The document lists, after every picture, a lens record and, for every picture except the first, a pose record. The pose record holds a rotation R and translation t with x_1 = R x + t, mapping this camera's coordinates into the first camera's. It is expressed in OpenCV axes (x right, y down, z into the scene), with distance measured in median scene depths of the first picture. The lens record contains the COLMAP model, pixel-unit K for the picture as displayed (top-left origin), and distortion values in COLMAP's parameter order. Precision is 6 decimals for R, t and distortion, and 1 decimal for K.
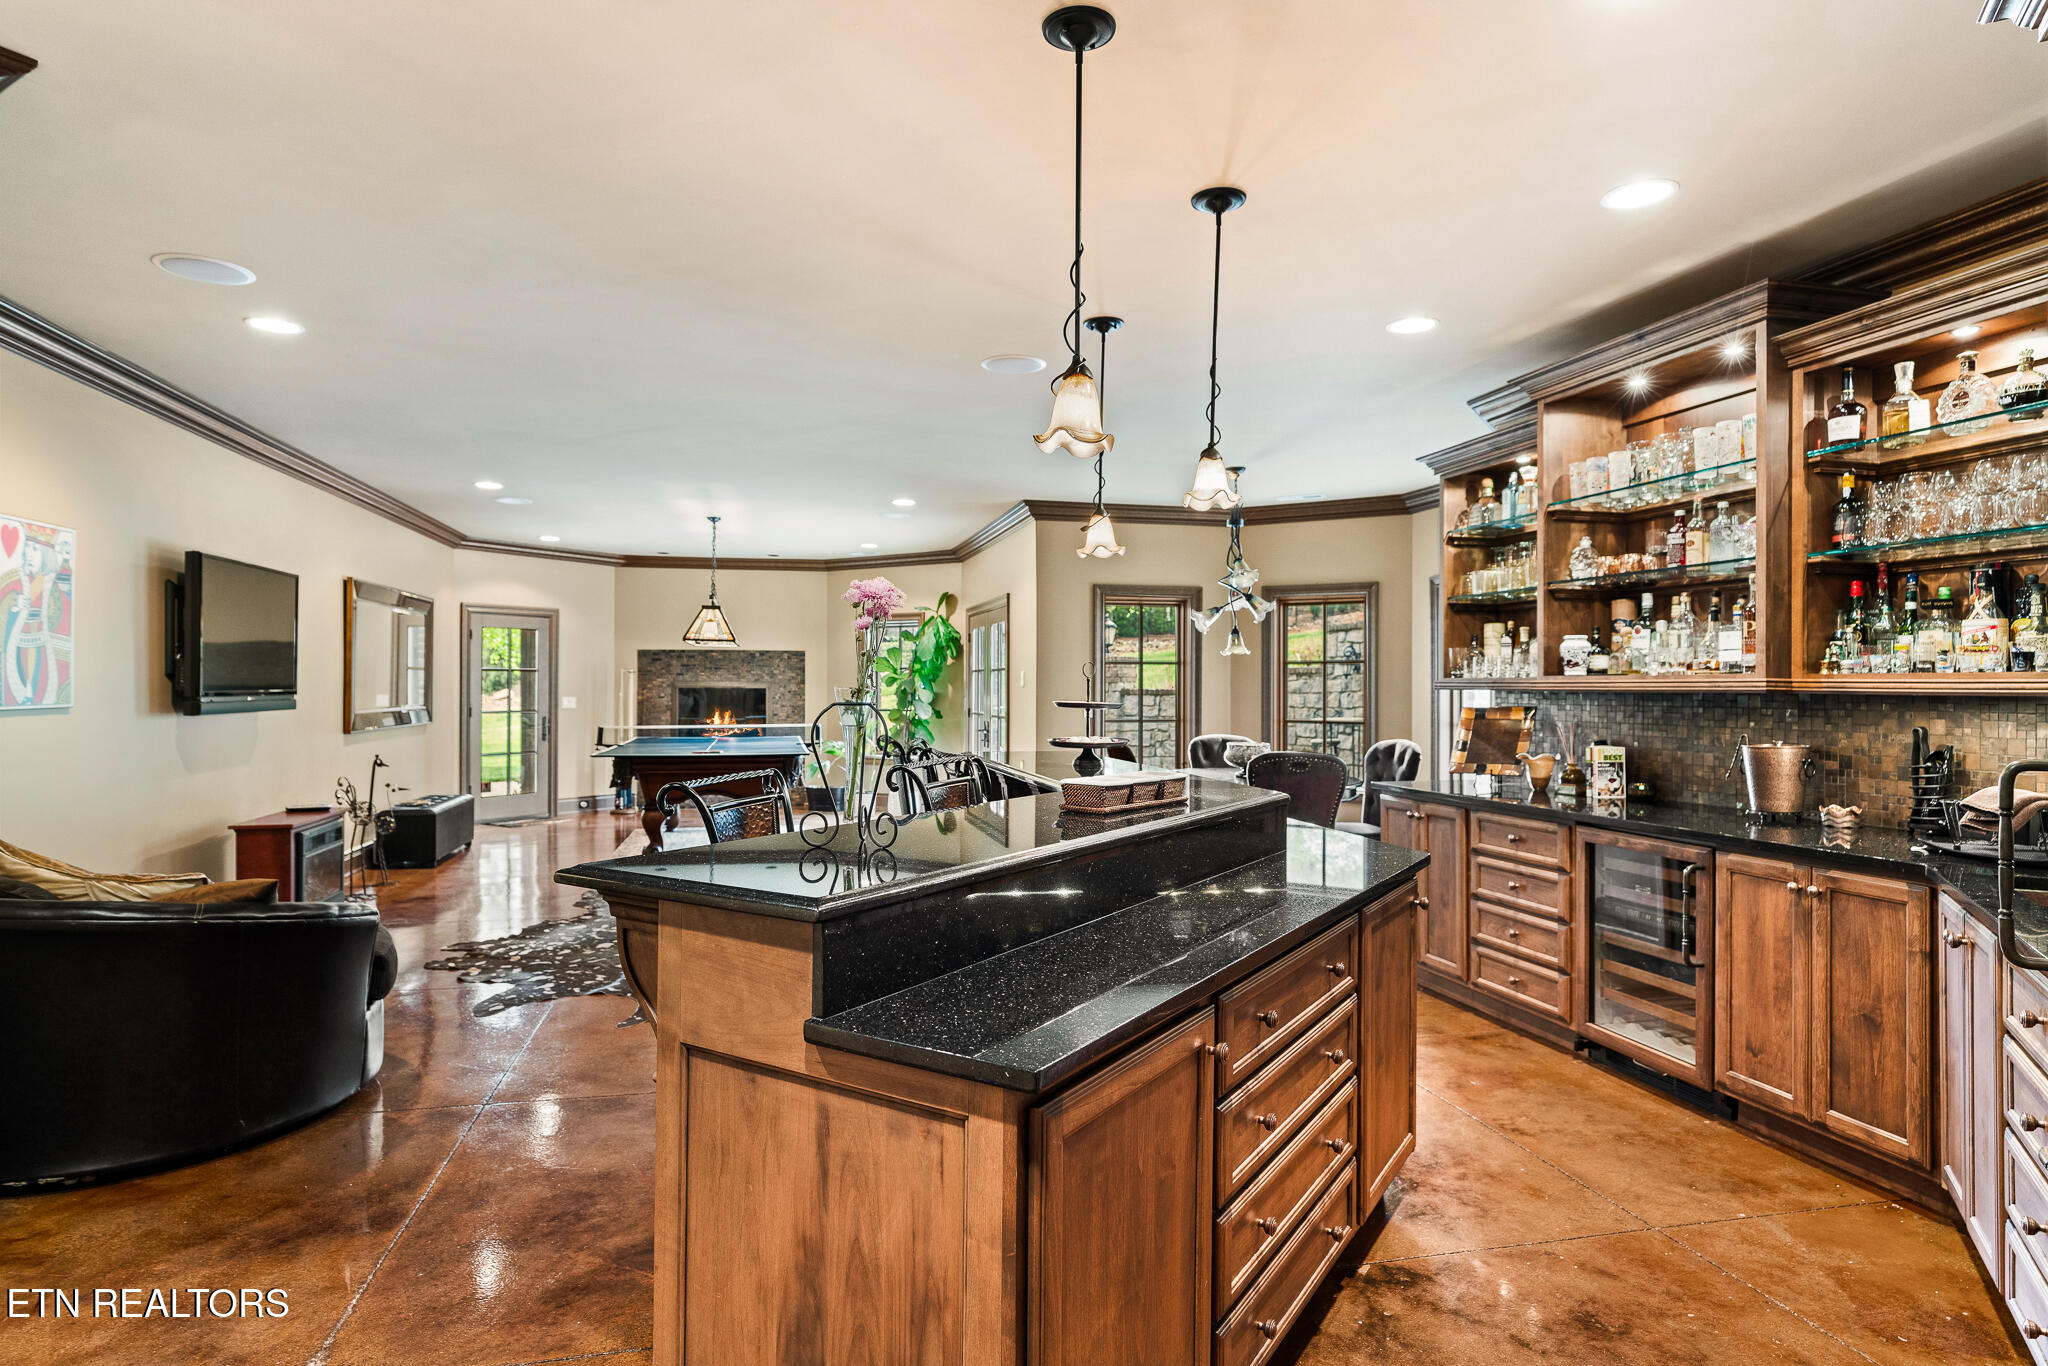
lens RADIAL K [[1119.8, 0, 1024.0], [0, 1119.8, 683.0], [0, 0, 1]] dist [0.000281, 0.000057]
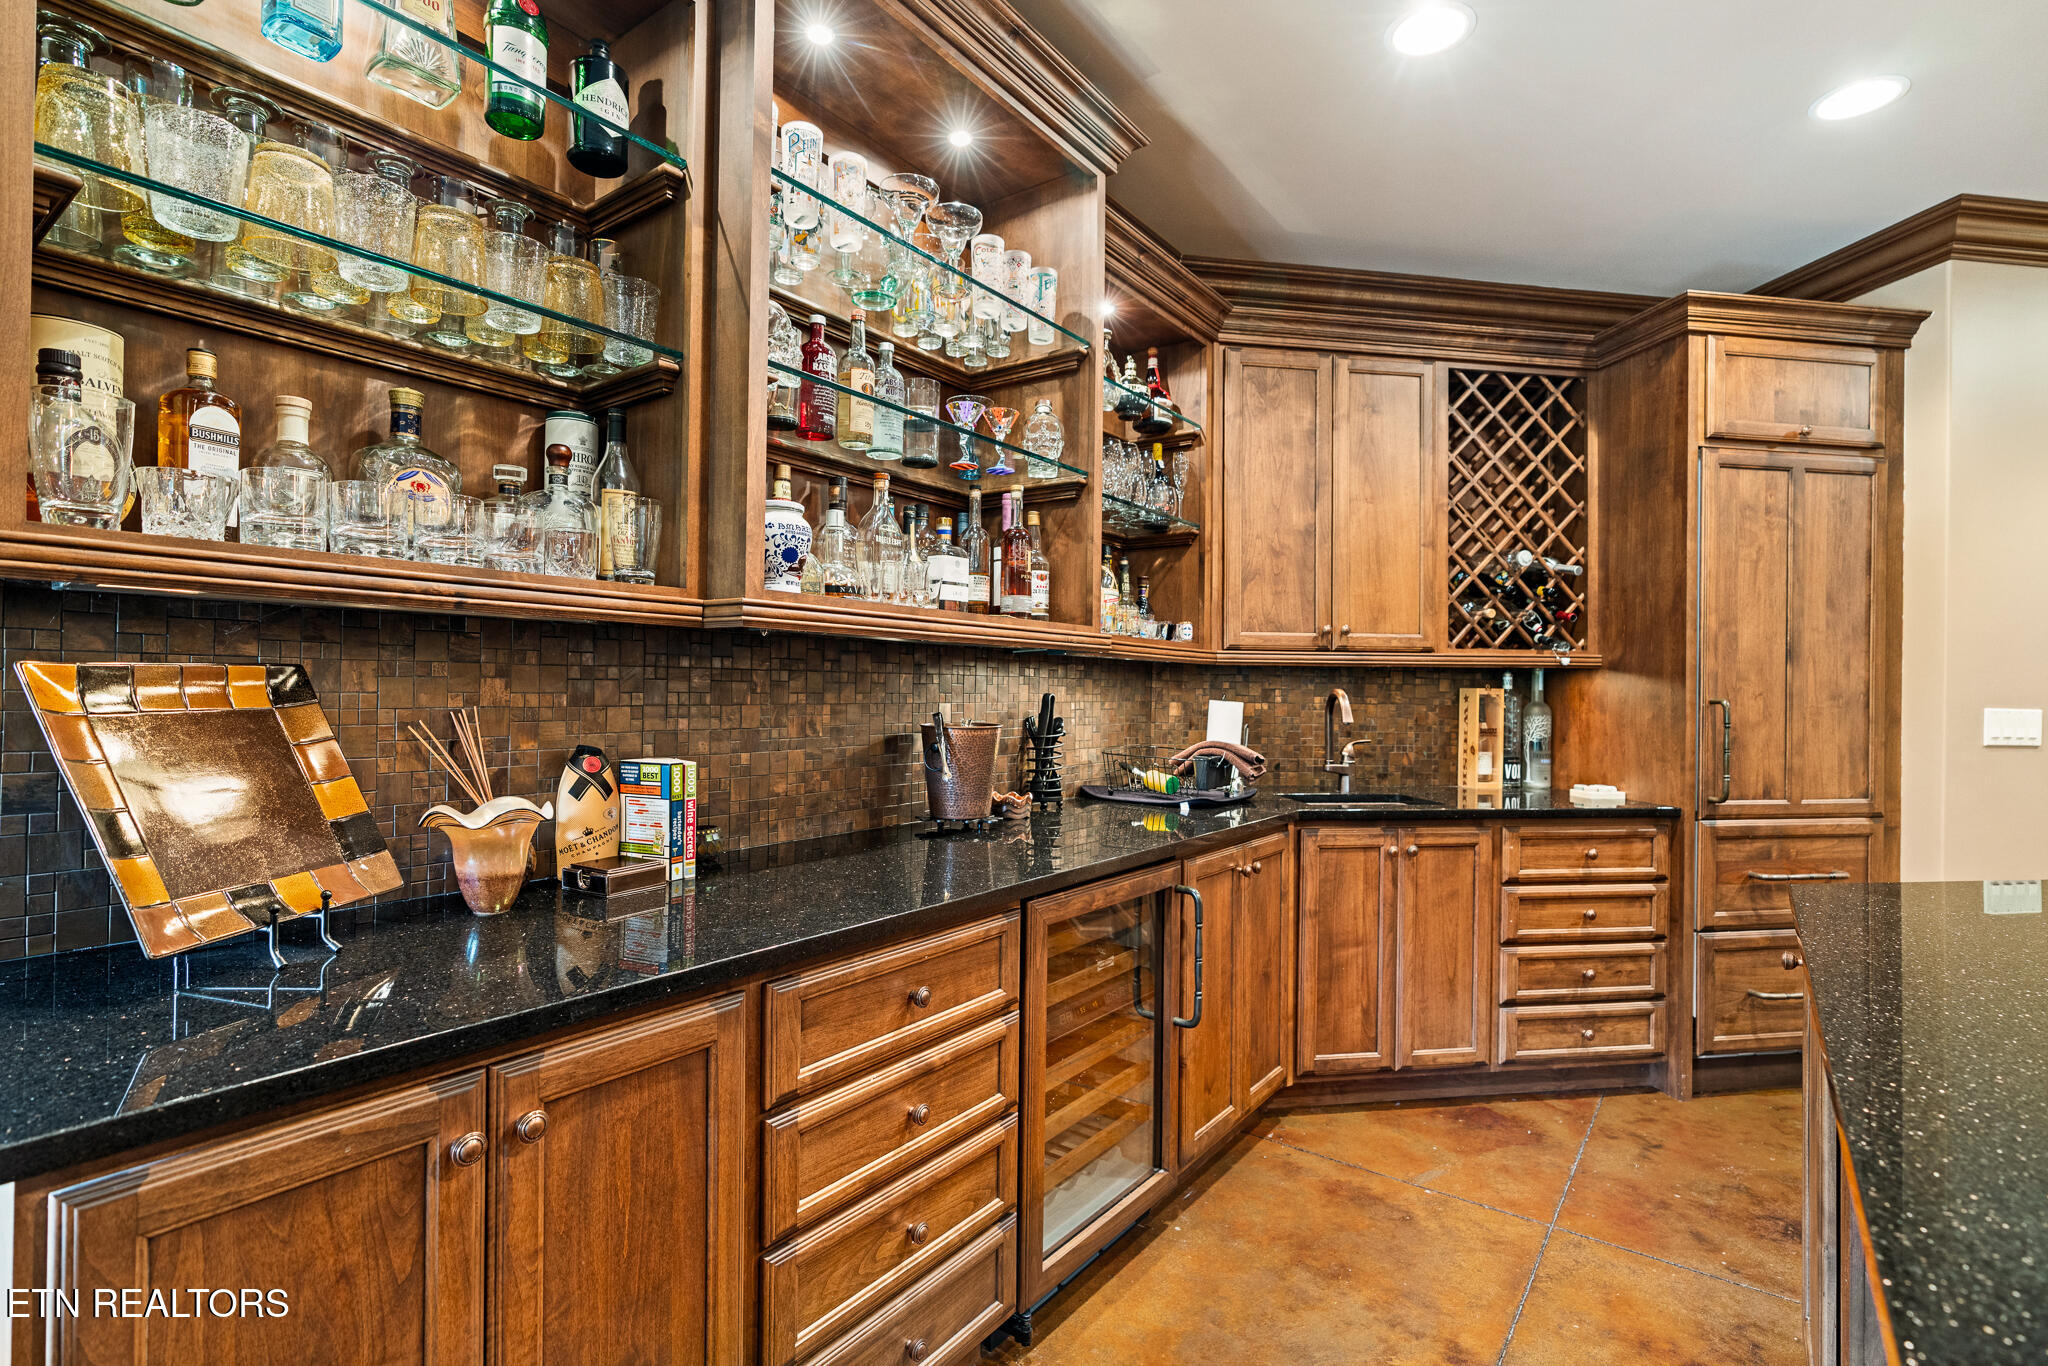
lens RADIAL K [[988.9, 0, 1024.0], [0, 988.9, 683.0], [0, 0, 1]] dist [-0.003082, -0.000012]
pose [[-0.649279, -0.001790, 0.760548, 0.150819], [-0.013988, 0.999856, -0.009588, 0.031844], [-0.760421, -0.016864, -0.649211, 1.267891]]
